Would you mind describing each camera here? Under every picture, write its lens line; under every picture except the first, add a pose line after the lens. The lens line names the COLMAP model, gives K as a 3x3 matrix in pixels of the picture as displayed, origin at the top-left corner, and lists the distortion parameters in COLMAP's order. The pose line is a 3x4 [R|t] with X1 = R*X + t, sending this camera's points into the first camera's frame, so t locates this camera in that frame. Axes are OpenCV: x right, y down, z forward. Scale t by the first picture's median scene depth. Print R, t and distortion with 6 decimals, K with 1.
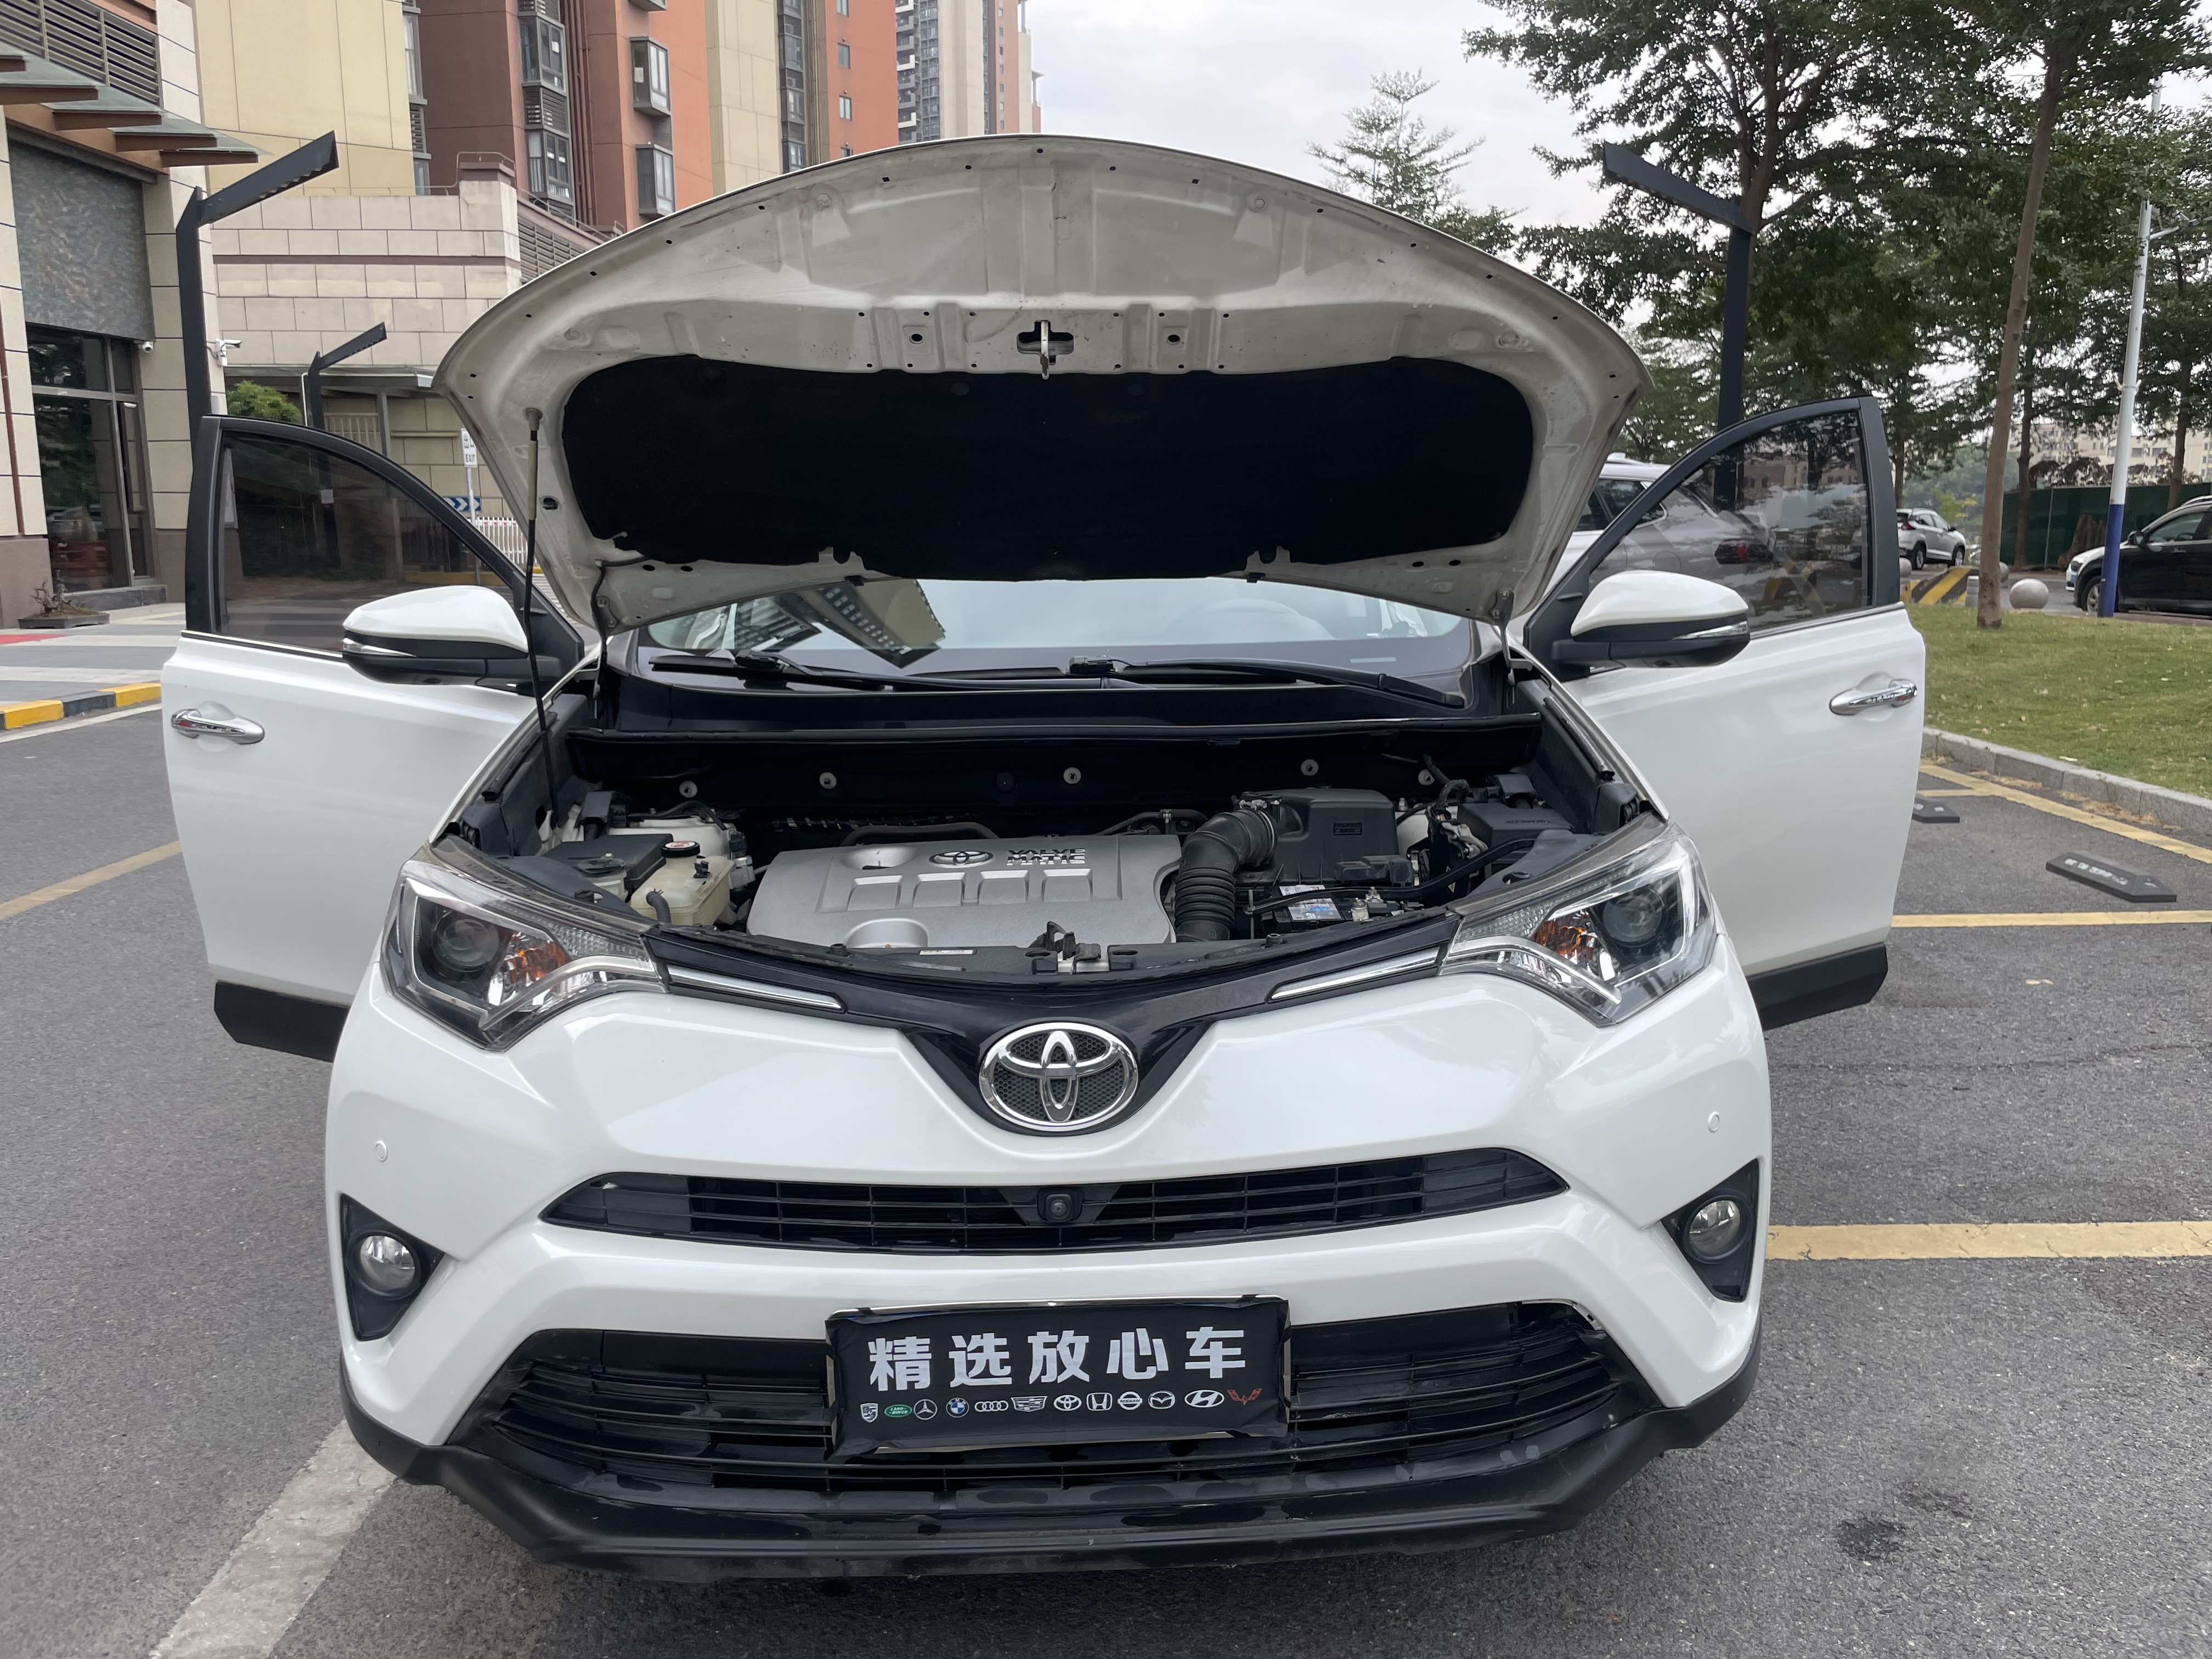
lens RADIAL K [[1690.3, 0, 1141.6], [0, 1690.3, 808.2], [0, 0, 1]] dist [0.059569, -0.087841]
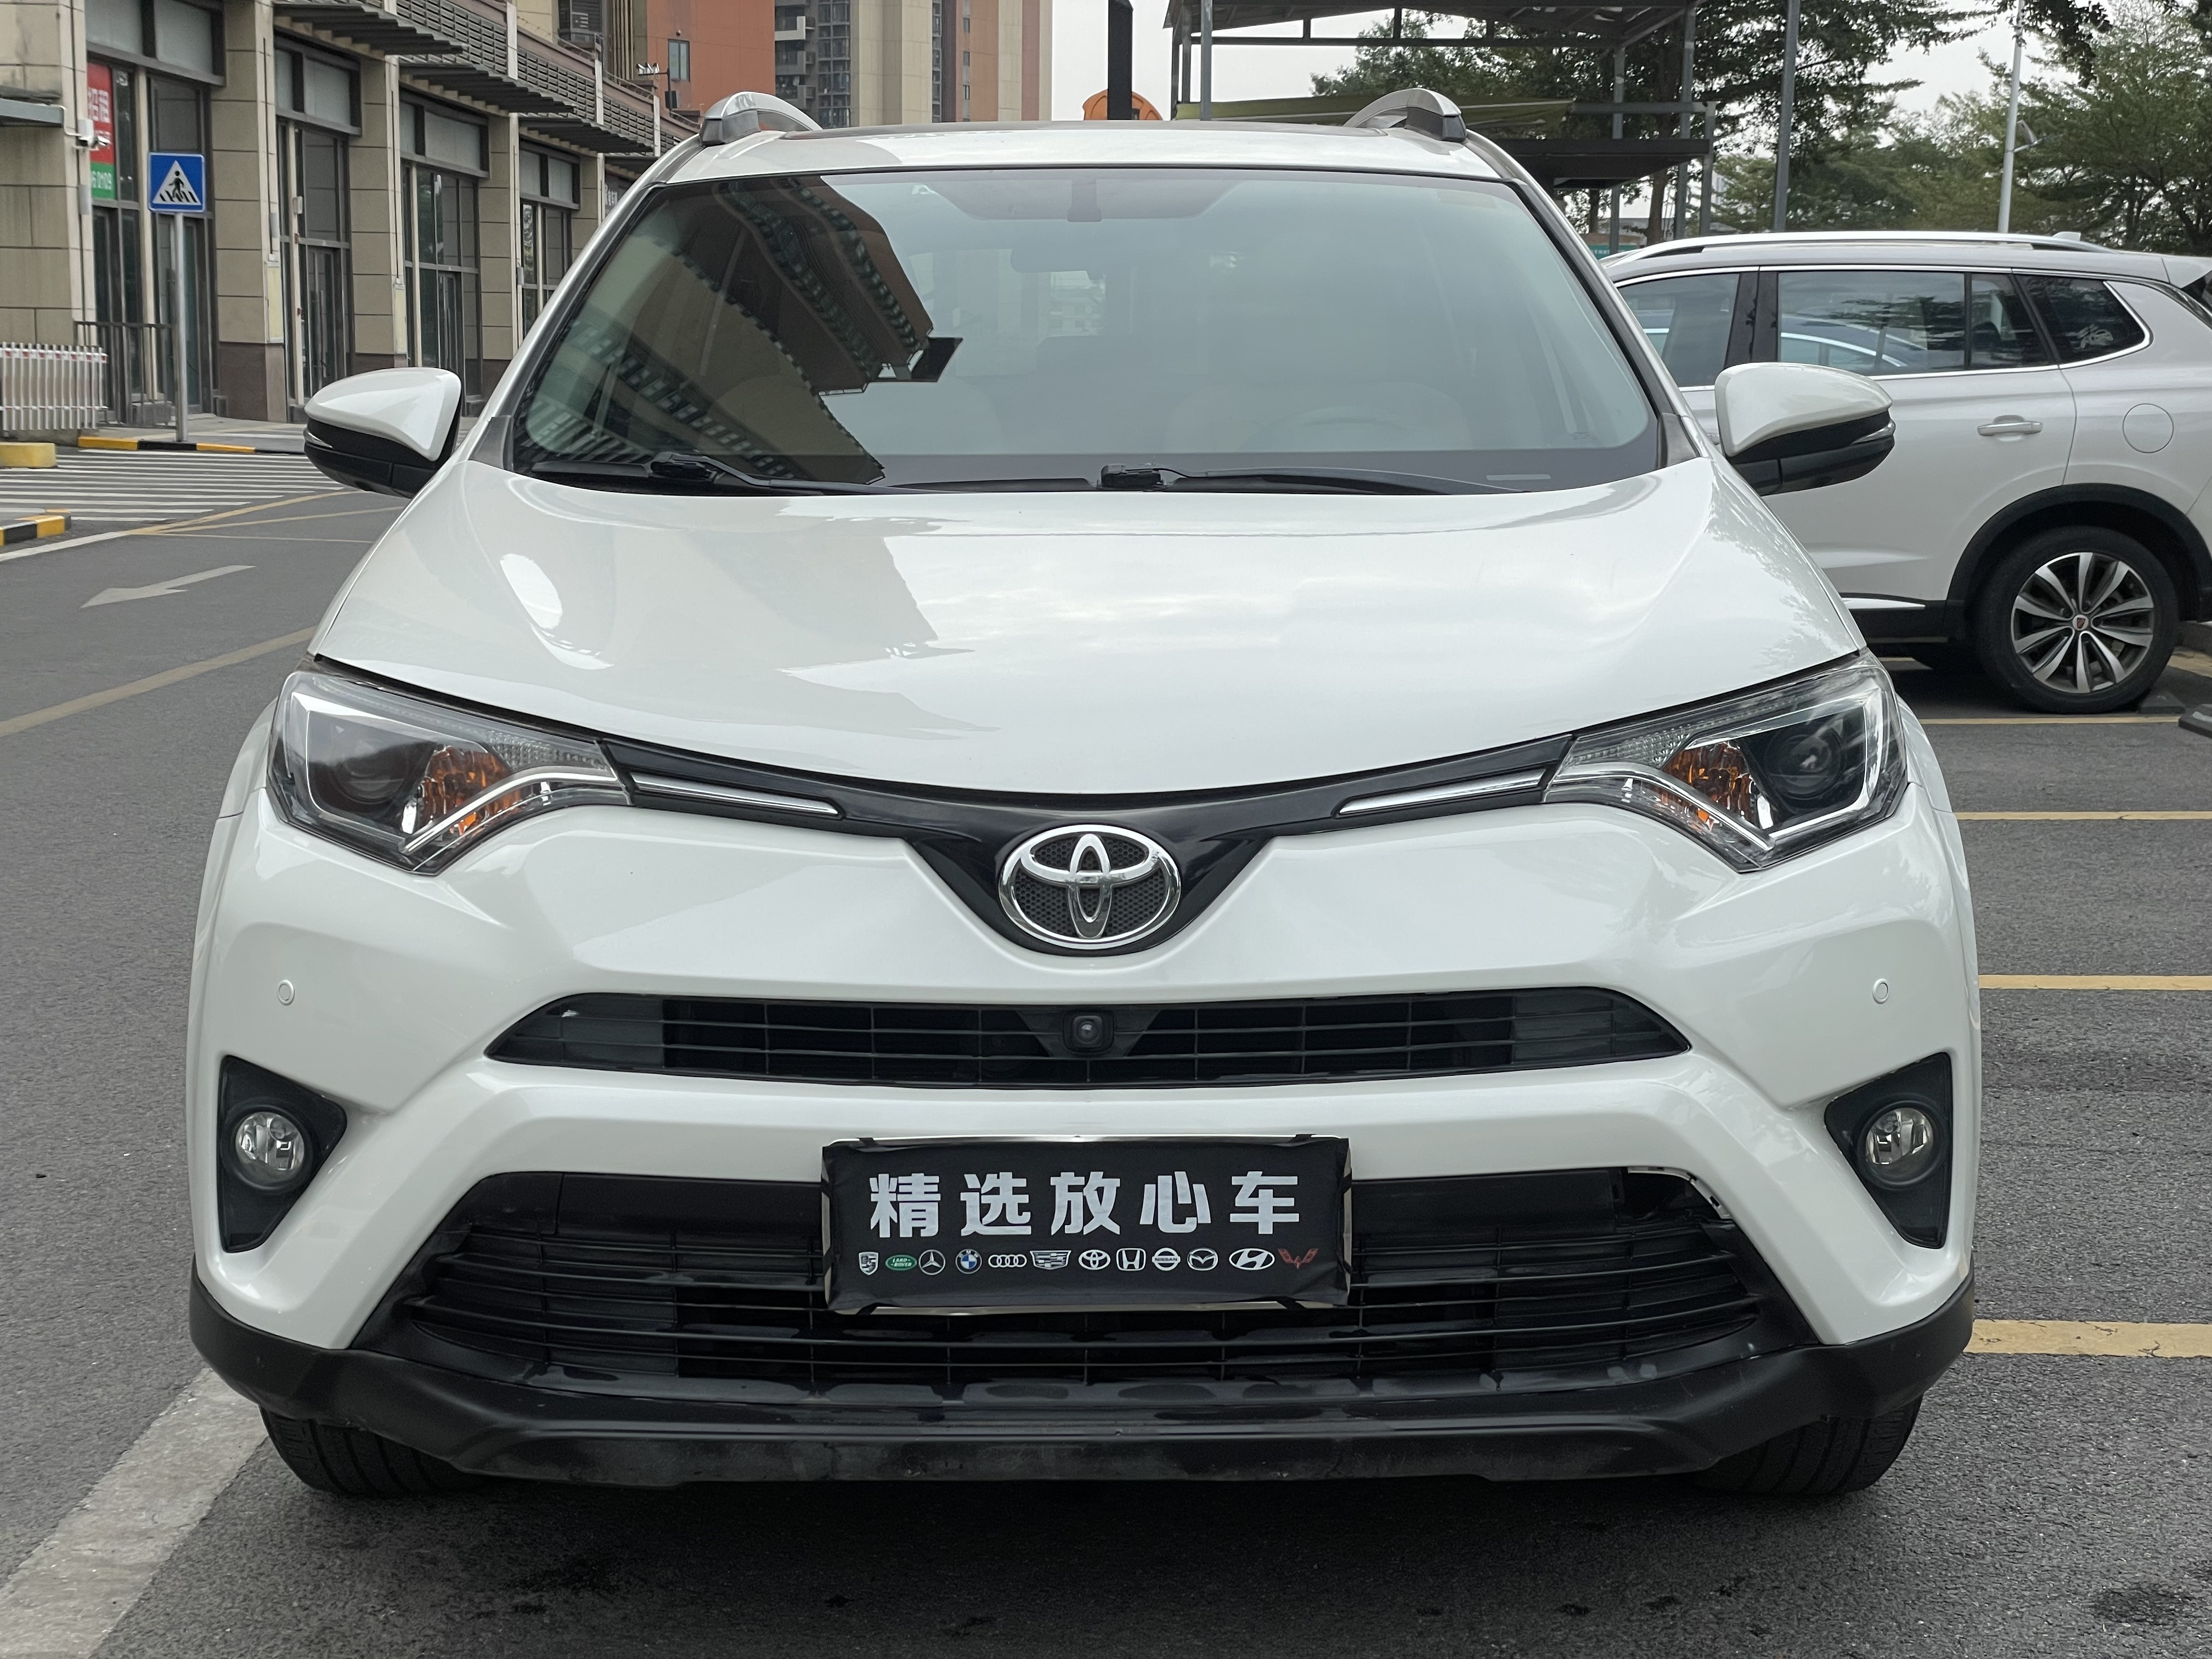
lens RADIAL K [[3298.2, 0, 1087.1], [0, 3298.2, 820.9], [0, 0, 1]] dist [0.092057, 0.000000]
pose [[0.999103, 0.014762, -0.039678, 0.016501], [-0.015896, 0.999470, -0.028415, 0.171850], [0.039238, 0.029020, 0.998808, -0.691920]]
